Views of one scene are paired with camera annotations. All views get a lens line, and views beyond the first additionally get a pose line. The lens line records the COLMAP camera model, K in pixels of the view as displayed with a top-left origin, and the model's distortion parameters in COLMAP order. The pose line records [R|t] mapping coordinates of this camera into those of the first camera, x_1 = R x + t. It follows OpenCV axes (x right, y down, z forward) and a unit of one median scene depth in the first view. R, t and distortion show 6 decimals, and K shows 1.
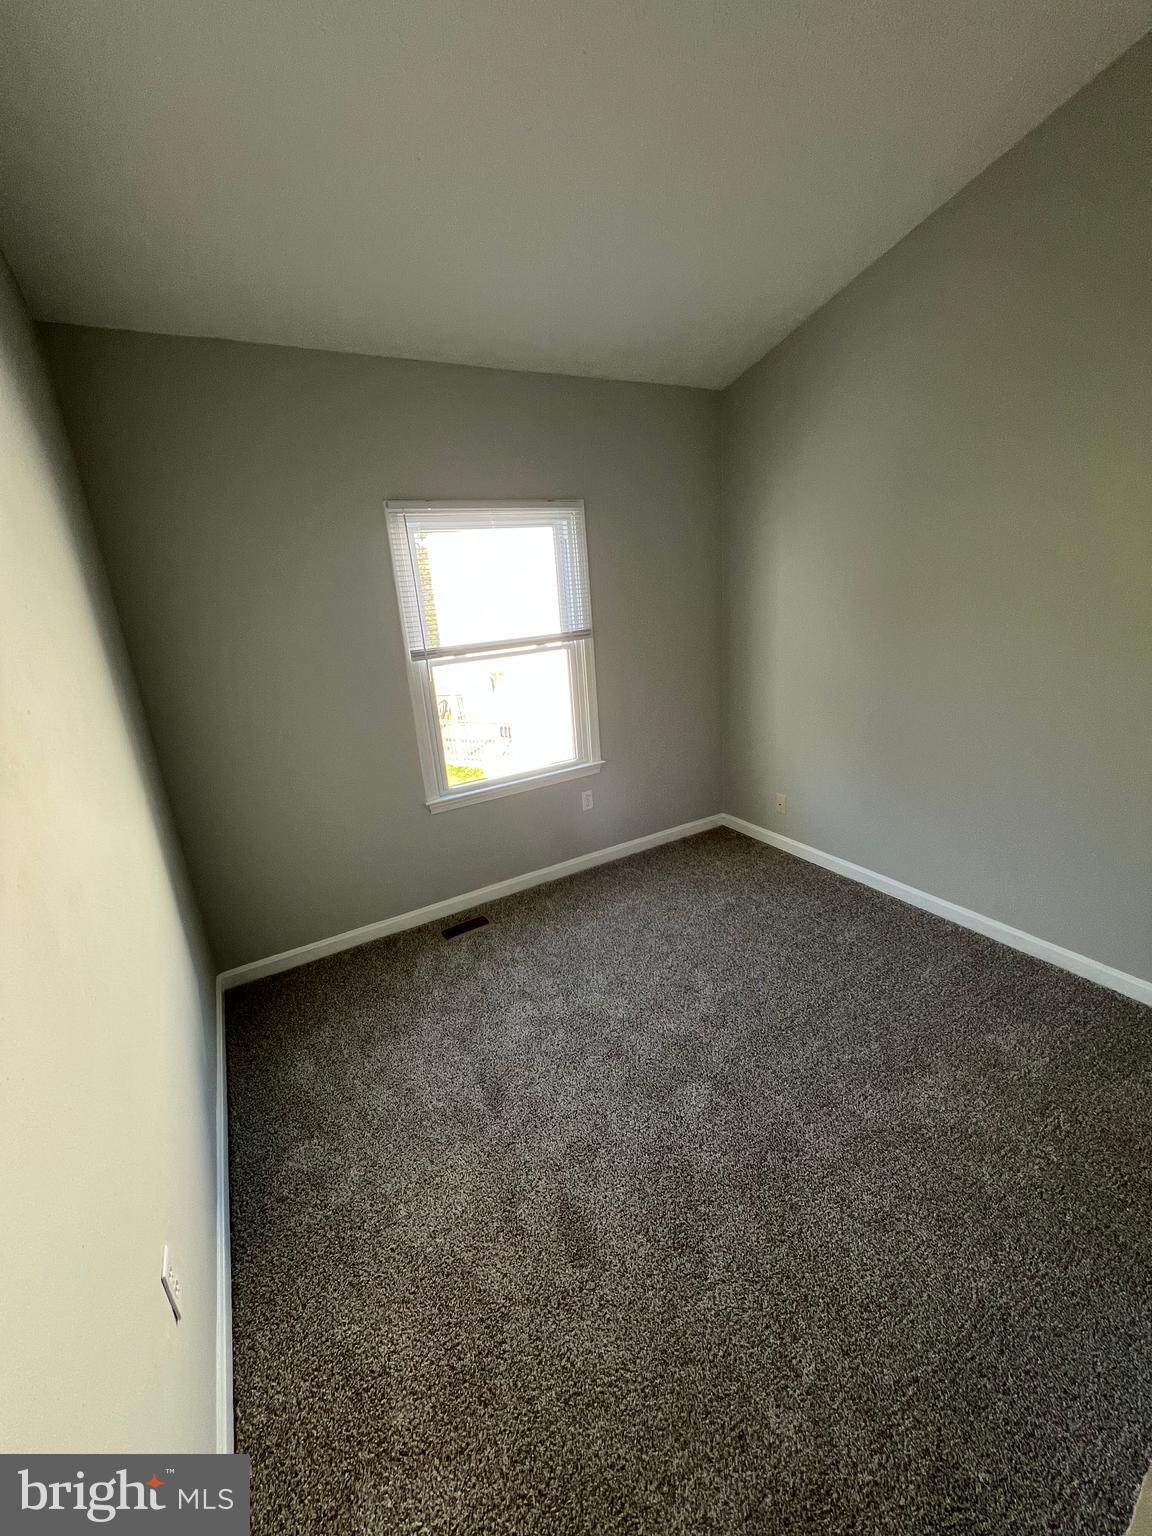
lens RADIAL K [[613.3, 0, 570.7], [0, 613.3, 759.6], [0, 0, 1]] dist [-0.002934, 0.000899]
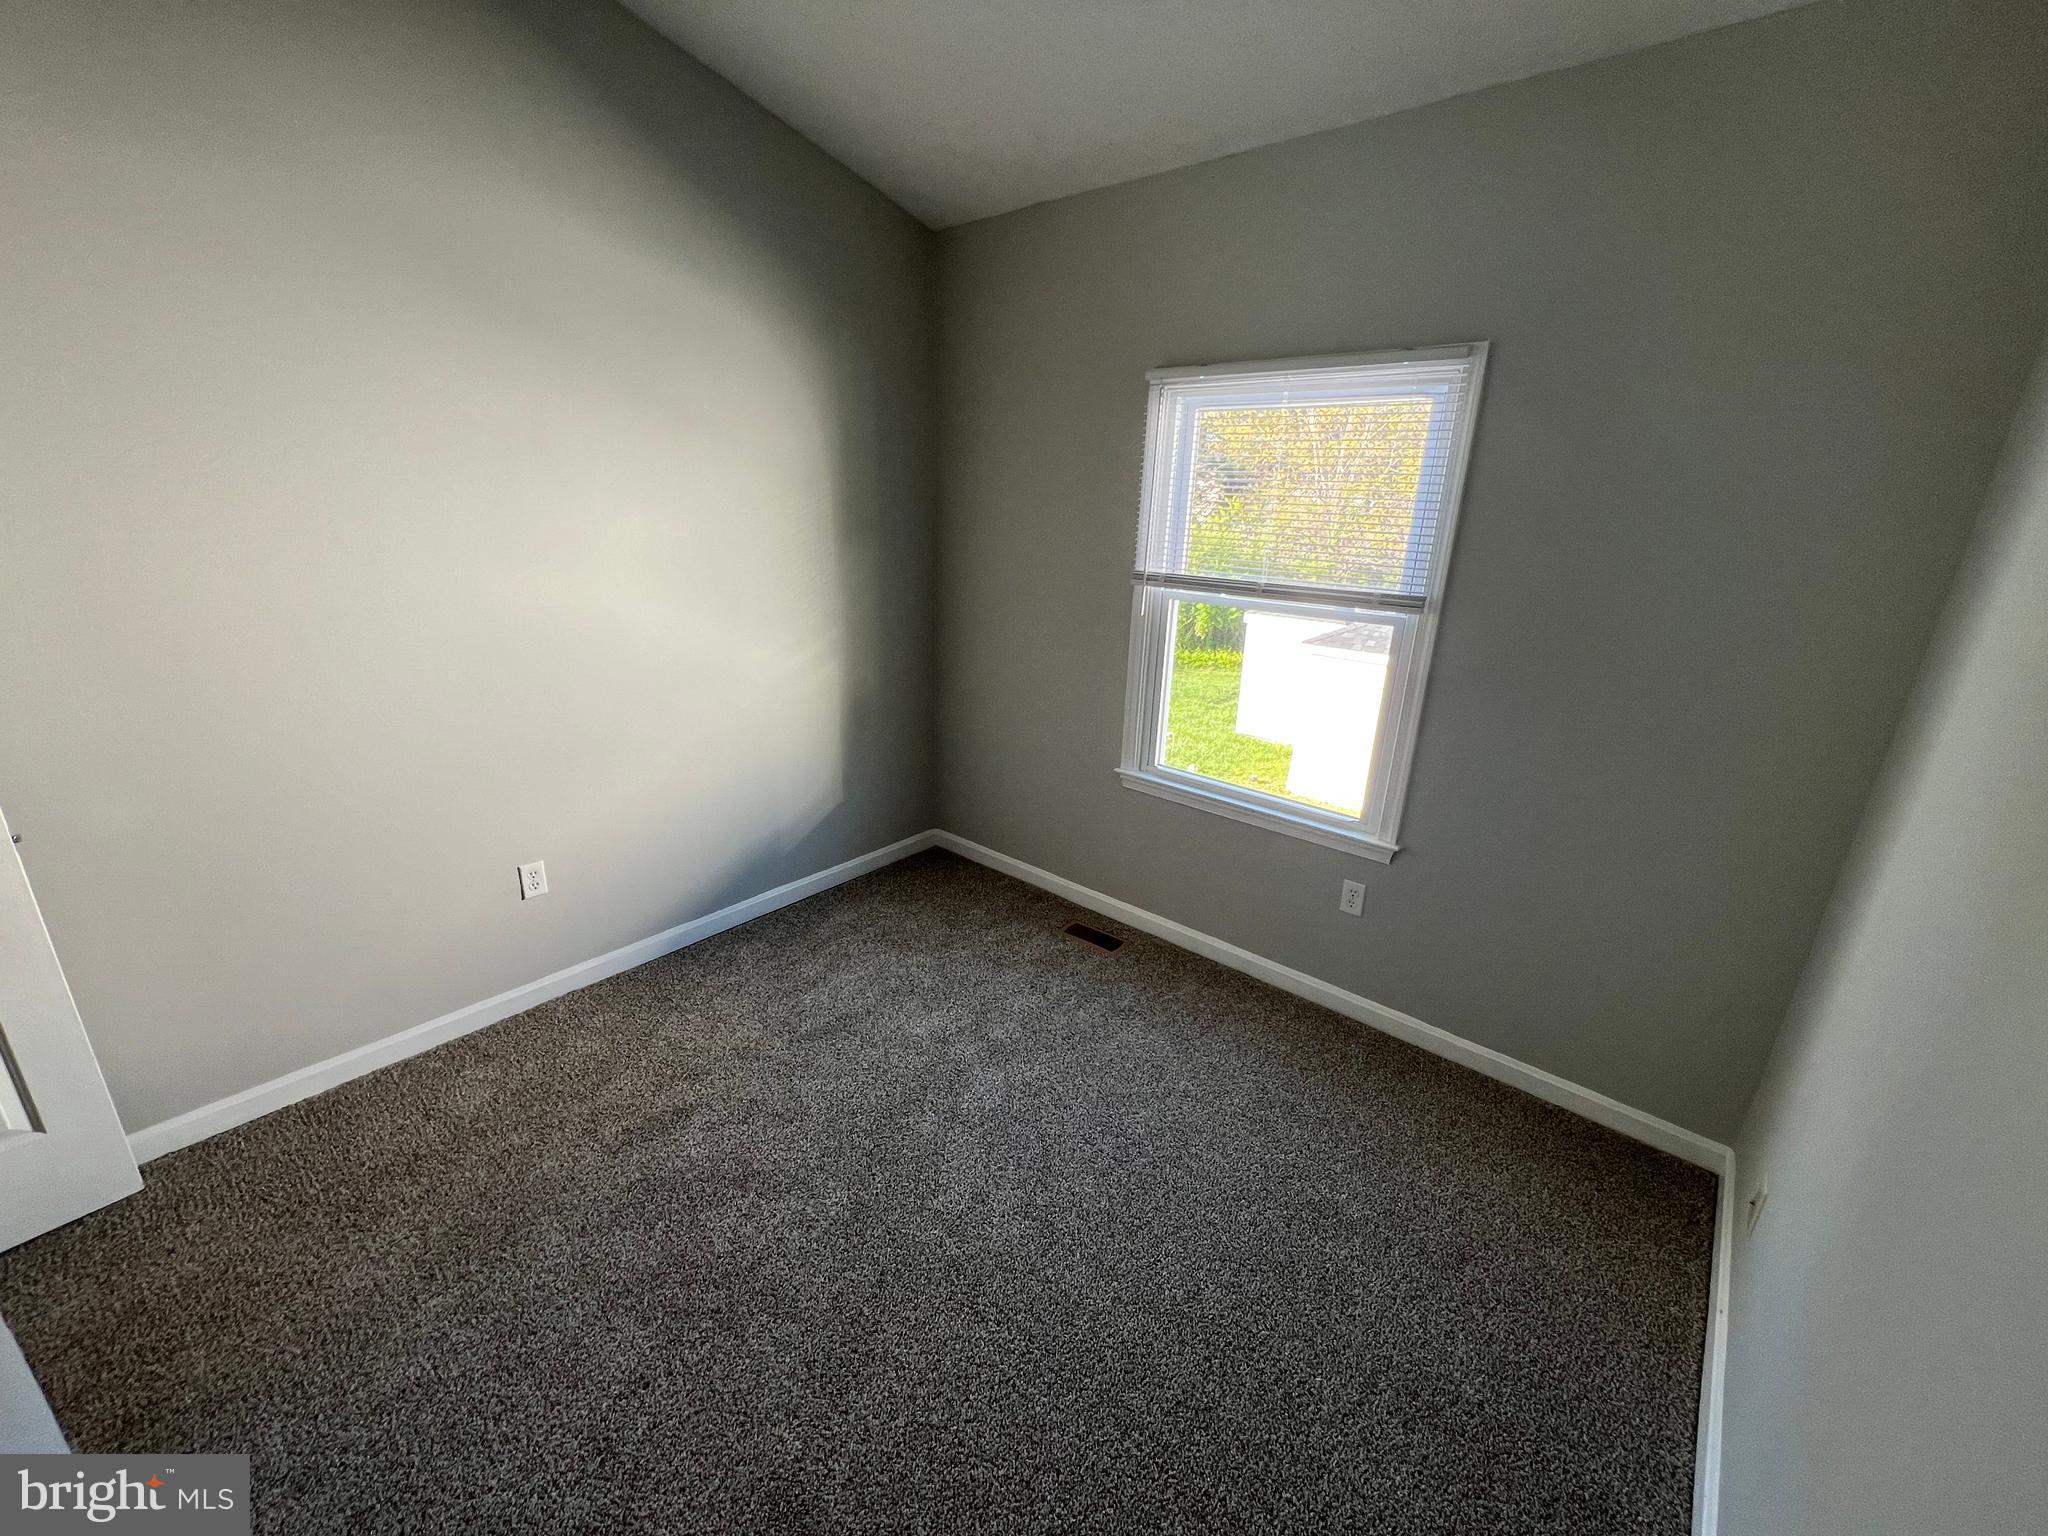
lens RADIAL K [[817.7, 0, 1044.2], [0, 817.7, 766.4], [0, 0, 1]] dist [-0.002934, 0.000899]
pose [[0.329117, 0.376489, -0.865990, 0.630190], [-0.312487, 0.908834, 0.276356, -0.189330], [0.891086, 0.179657, 0.416761, 0.486315]]
